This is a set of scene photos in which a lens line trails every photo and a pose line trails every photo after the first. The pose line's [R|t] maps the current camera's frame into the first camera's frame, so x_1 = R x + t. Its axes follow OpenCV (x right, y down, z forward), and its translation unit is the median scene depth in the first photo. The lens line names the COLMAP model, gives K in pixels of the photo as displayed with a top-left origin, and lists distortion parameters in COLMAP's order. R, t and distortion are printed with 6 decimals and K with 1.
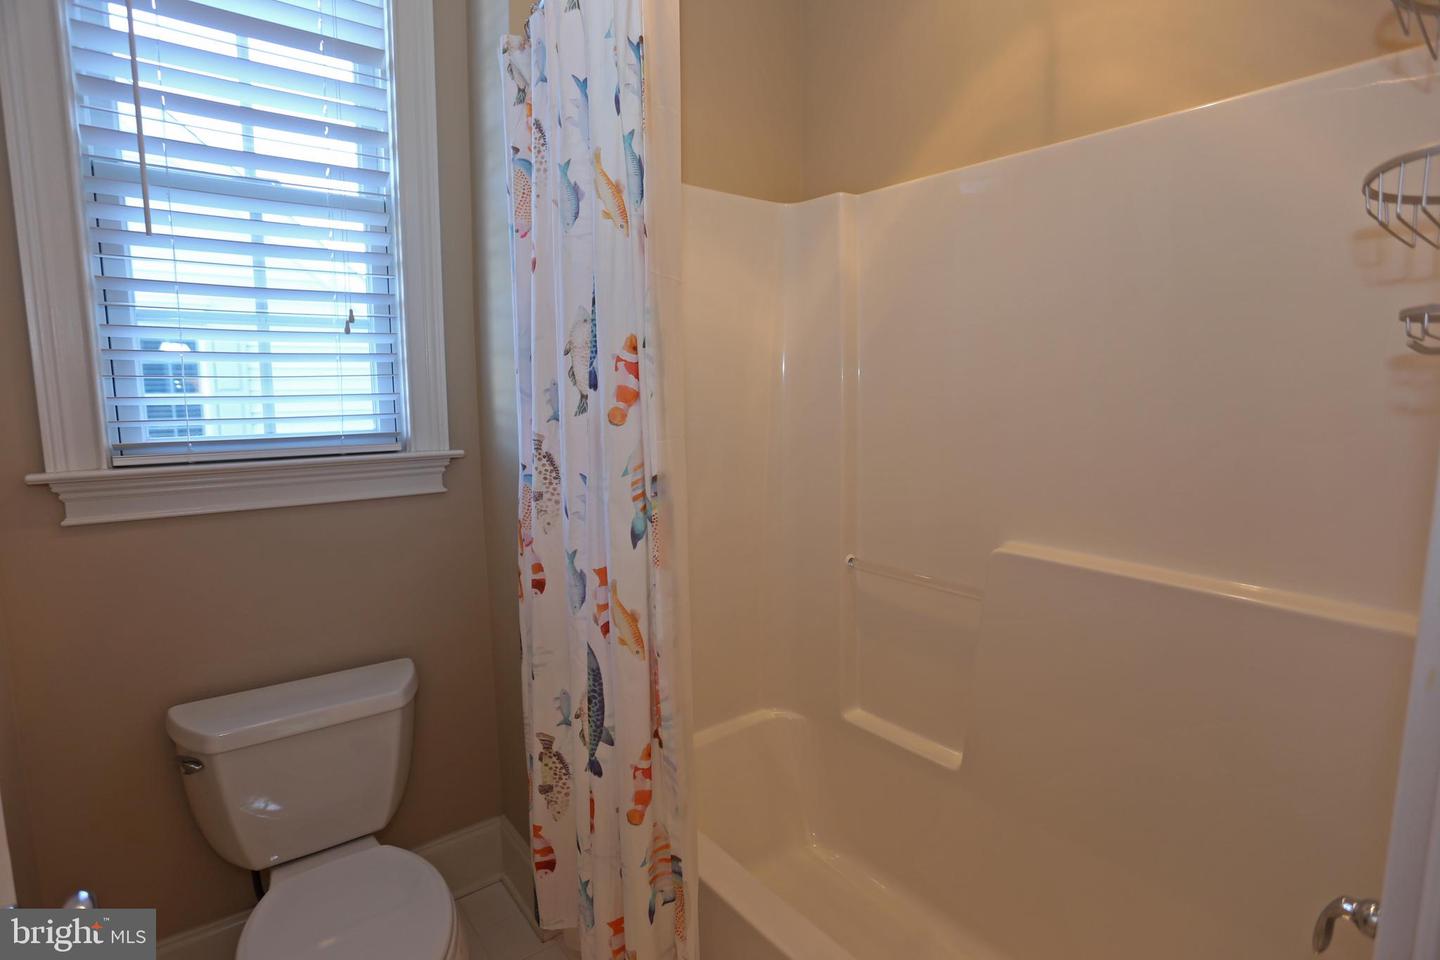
lens RADIAL K [[724.0, 0, 713.7], [0, 724.0, 474.0], [0, 0, 1]] dist [-0.071265, 0.025866]
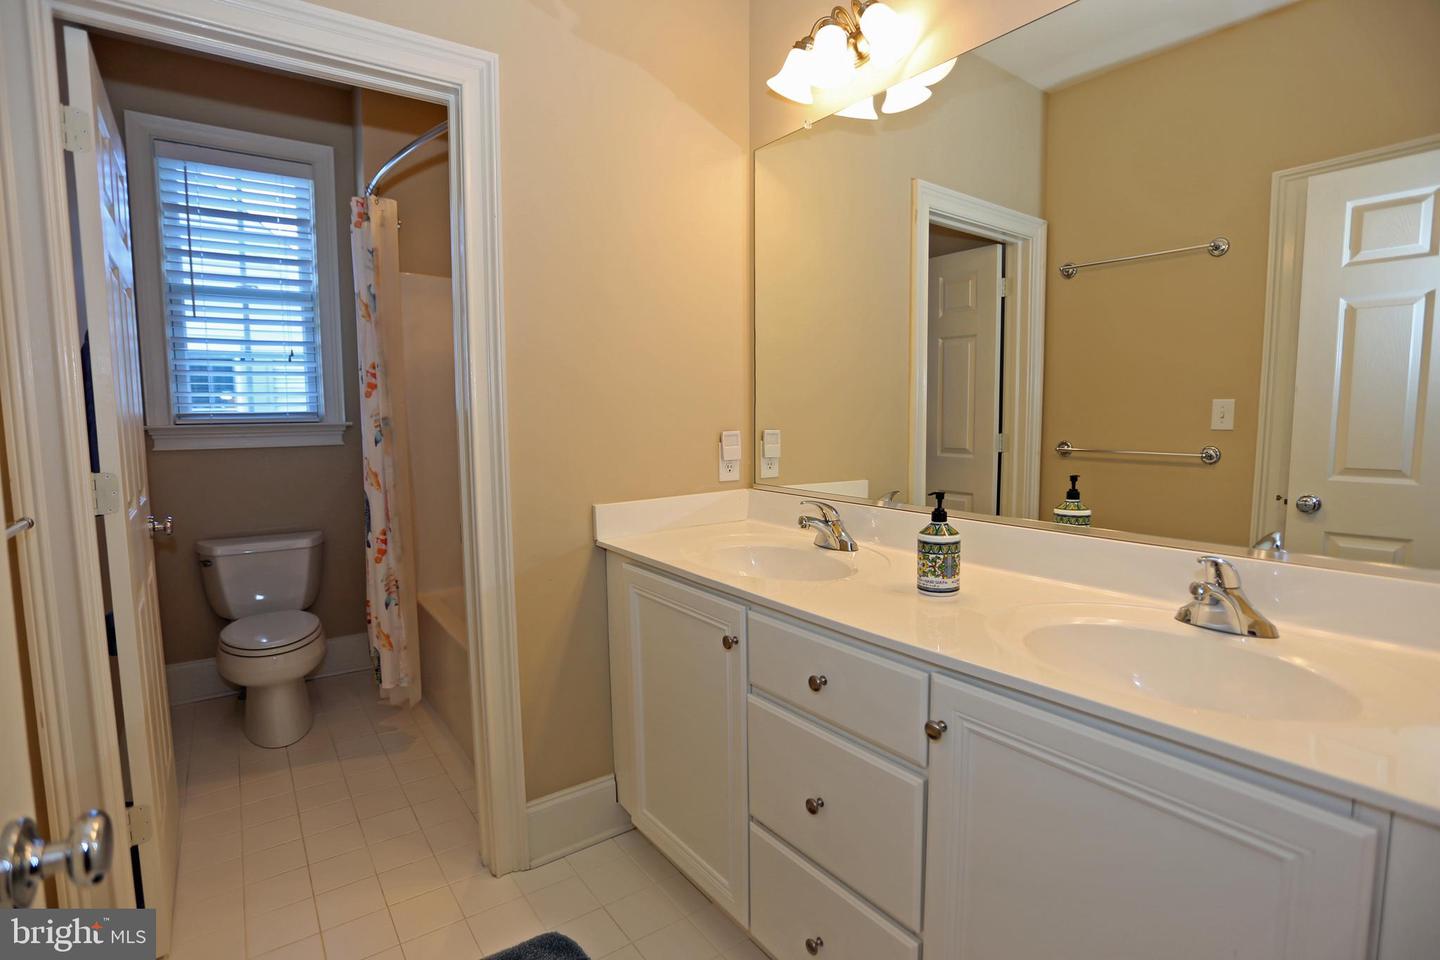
lens RADIAL K [[711.1, 0, 721.9], [0, 711.1, 469.5], [0, 0, 1]] dist [-0.067485, 0.023548]
pose [[0.999408, -0.001030, -0.034390, 0.875226], [-0.000155, 0.999407, -0.034432, 0.197918], [0.034405, 0.034417, 0.998815, -1.033485]]
